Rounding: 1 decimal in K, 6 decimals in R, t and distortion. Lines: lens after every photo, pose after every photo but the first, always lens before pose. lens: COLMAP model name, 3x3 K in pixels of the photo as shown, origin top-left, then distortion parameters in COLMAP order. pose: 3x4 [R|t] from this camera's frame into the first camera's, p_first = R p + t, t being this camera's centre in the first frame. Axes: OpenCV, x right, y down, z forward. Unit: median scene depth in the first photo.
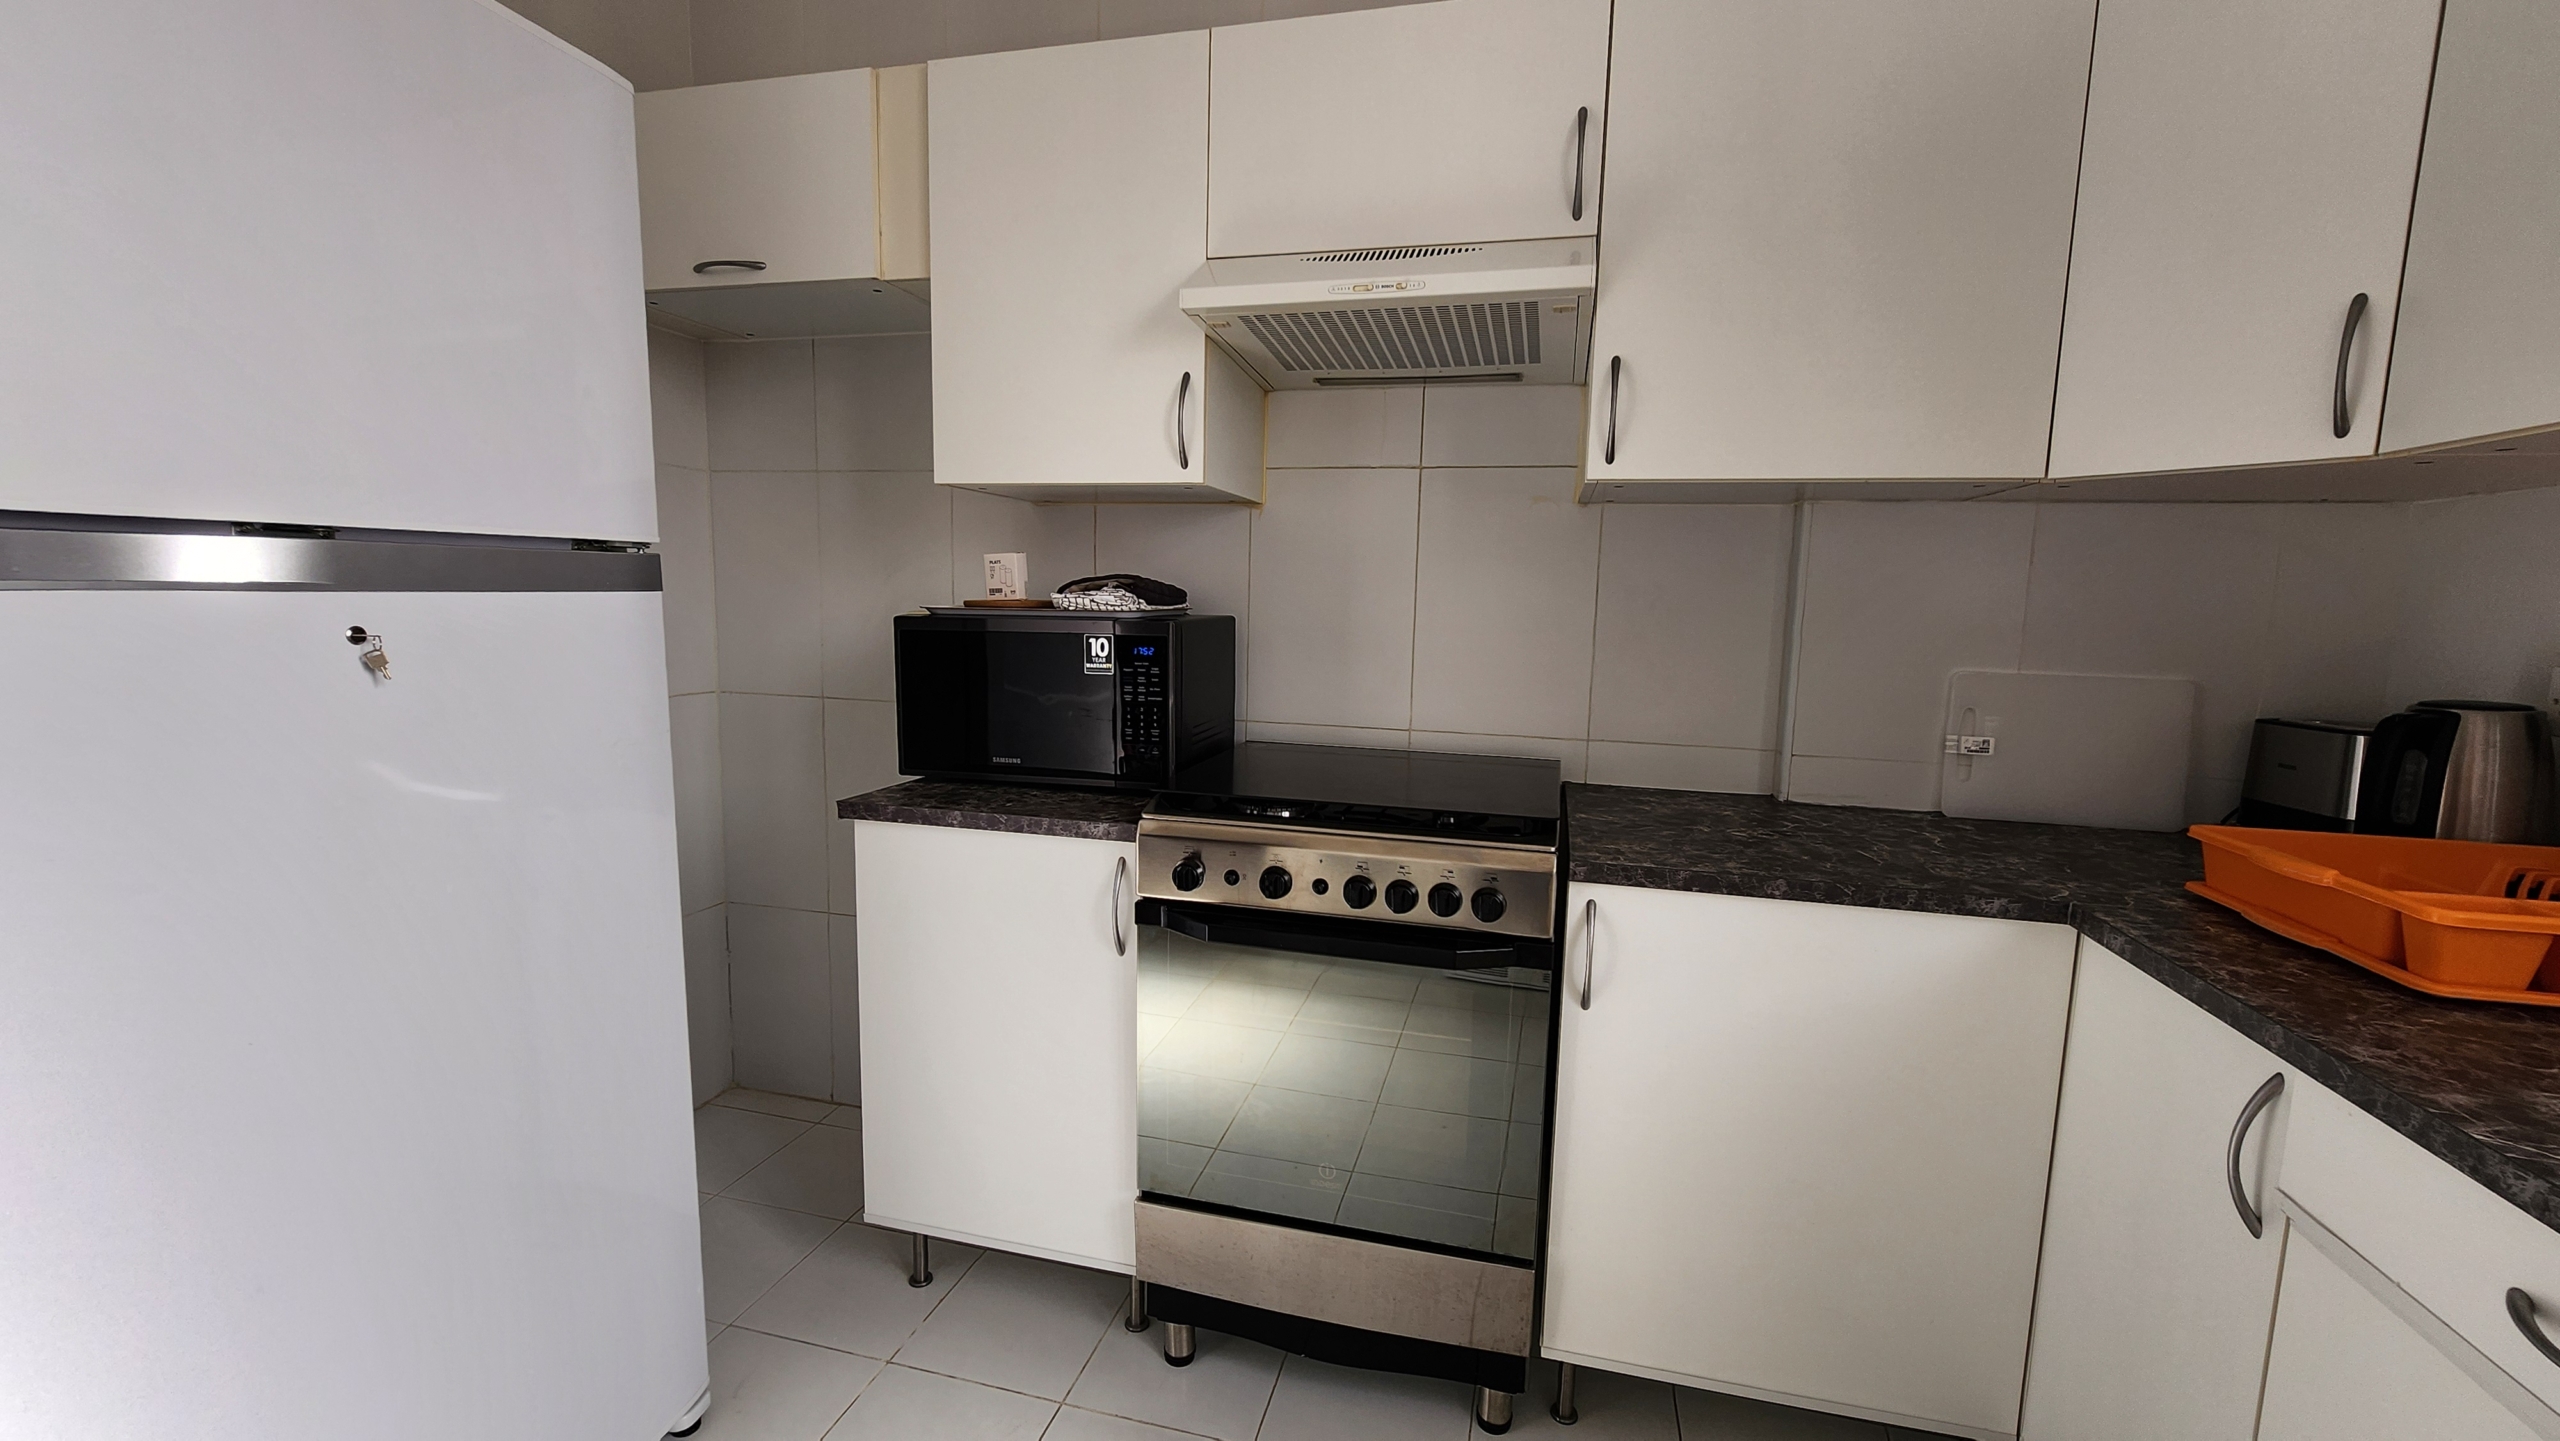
lens RADIAL K [[1029.3, 0, 1280.0], [0, 1029.3, 720.5], [0, 0, 1]] dist [0.000680, -0.000086]
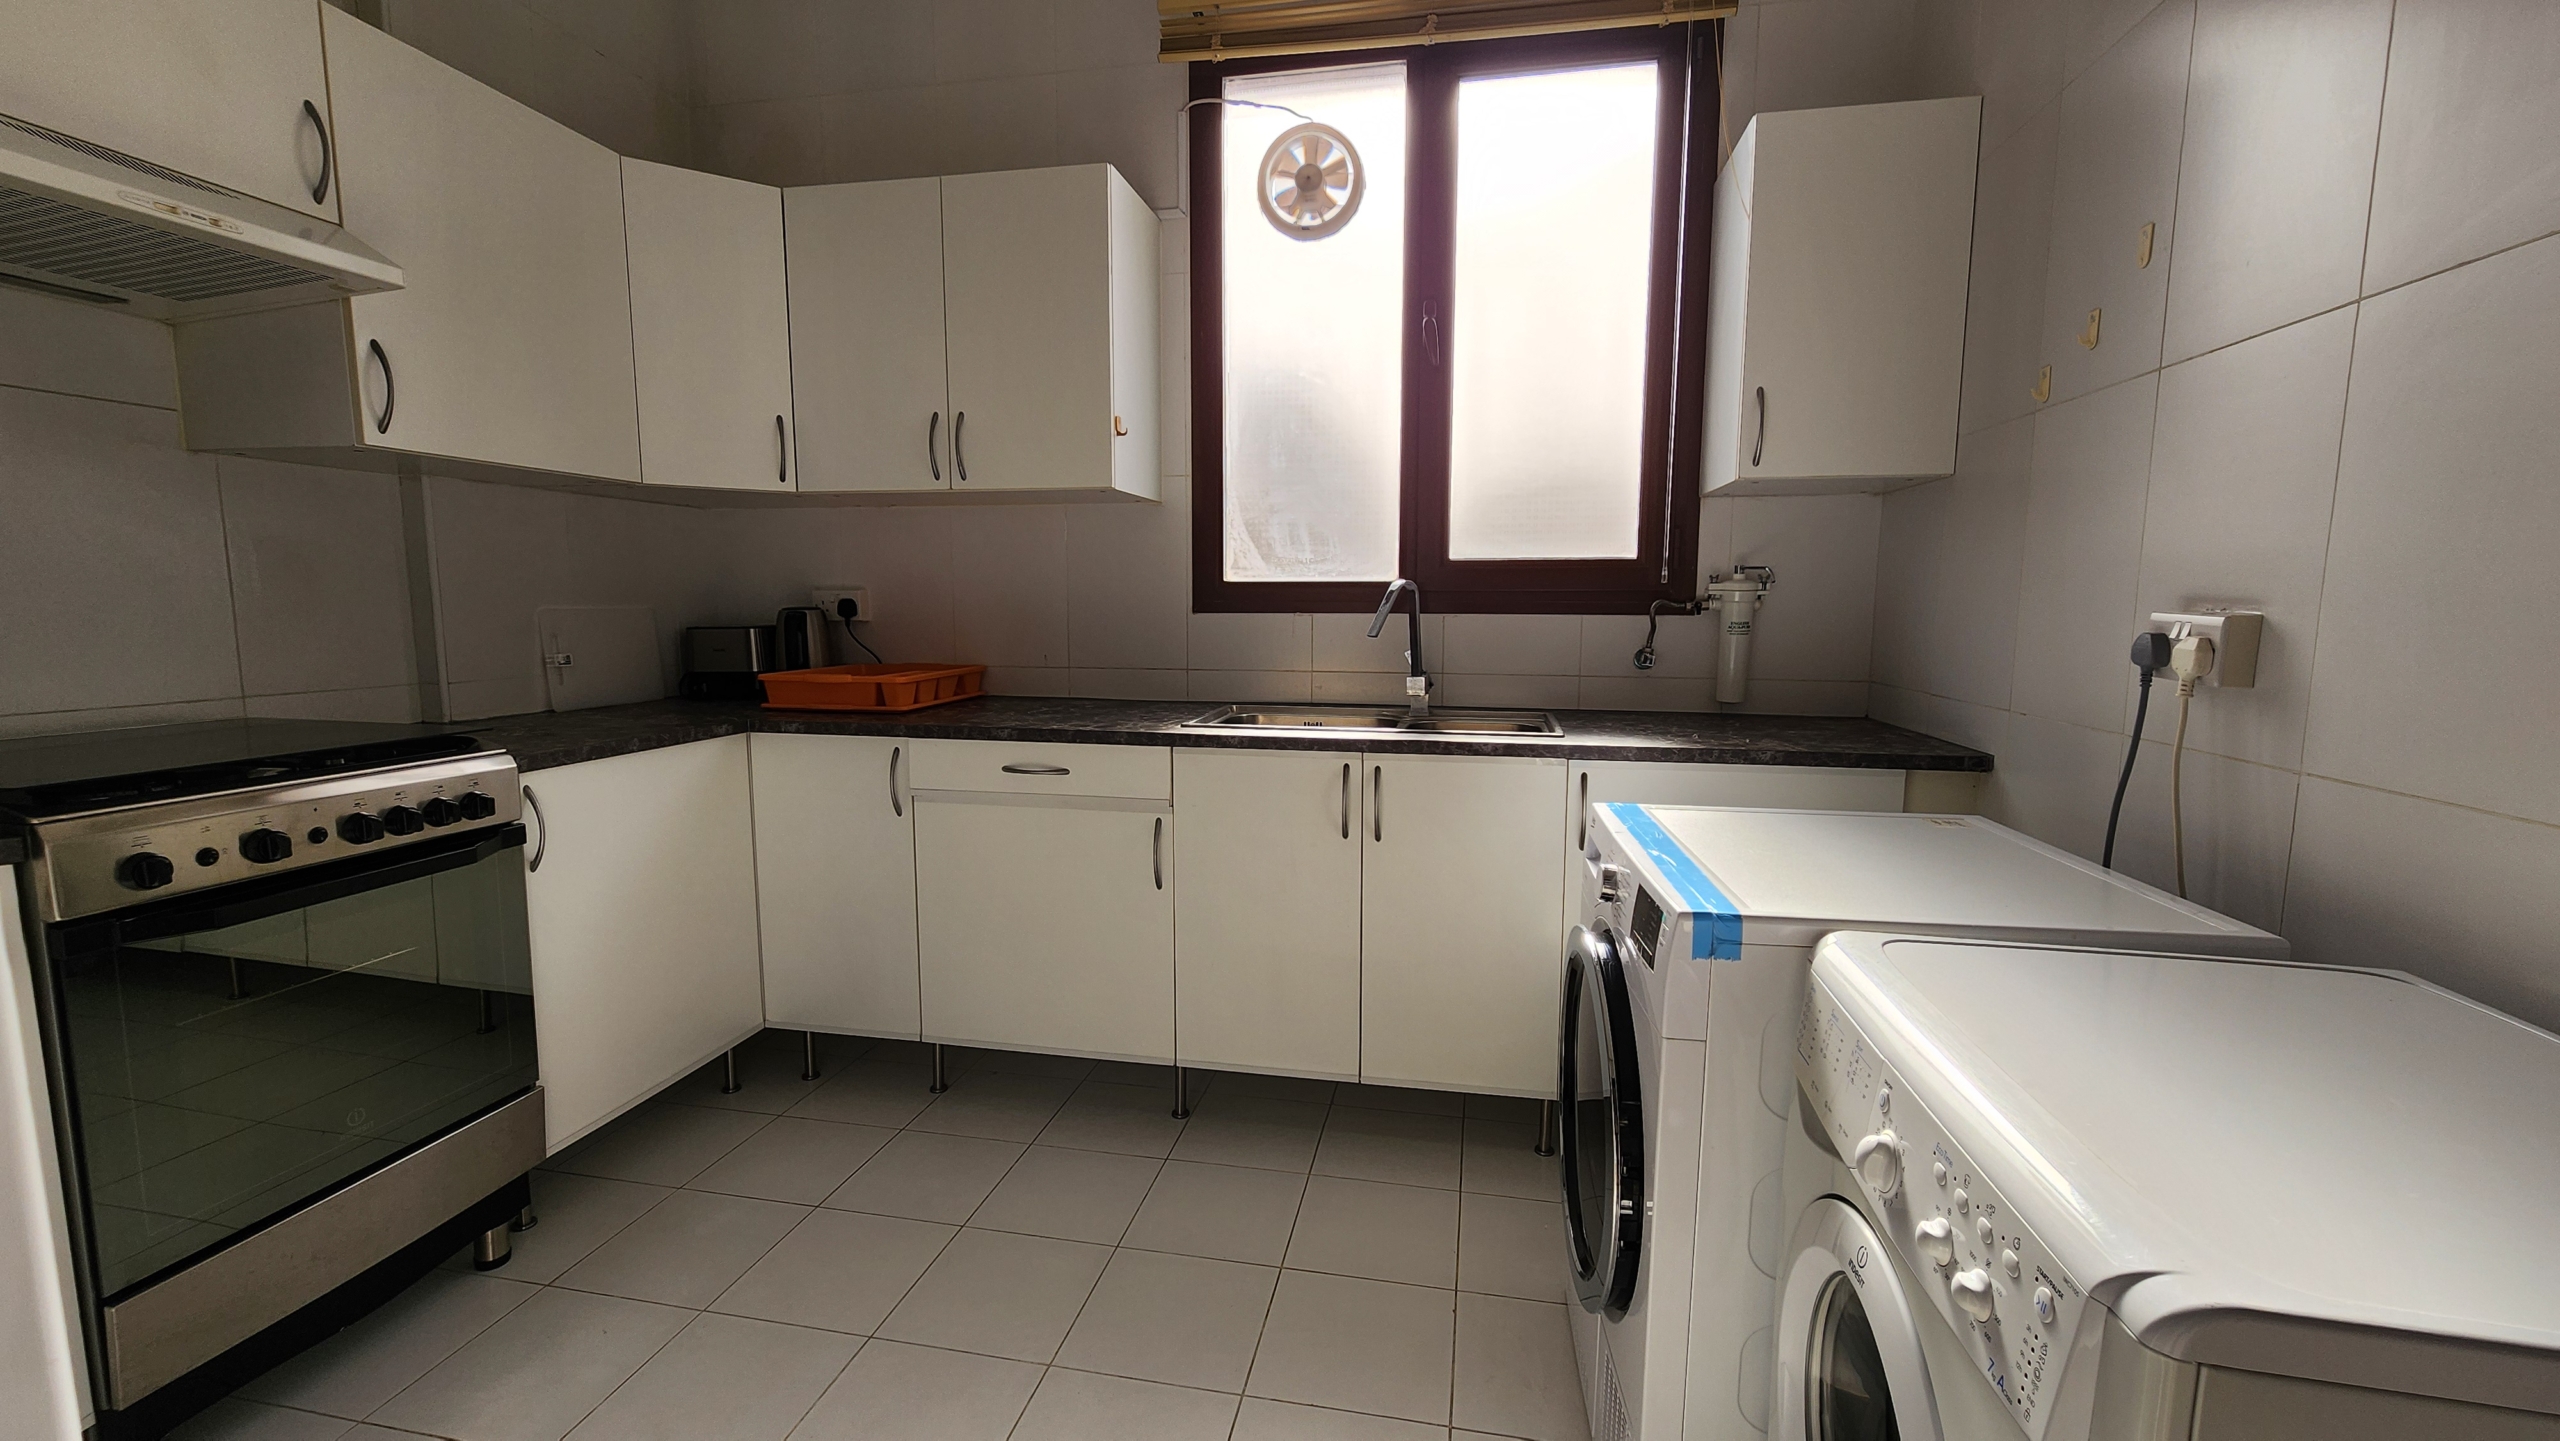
lens RADIAL K [[1029.3, 0, 1280.0], [0, 1029.3, 720.5], [0, 0, 1]] dist [0.000680, -0.000086]
pose [[-0.055977, -0.144467, 0.987925, -0.973869], [0.110370, 0.982517, 0.149930, 0.003544], [-0.992313, 0.117430, -0.039054, 0.097265]]
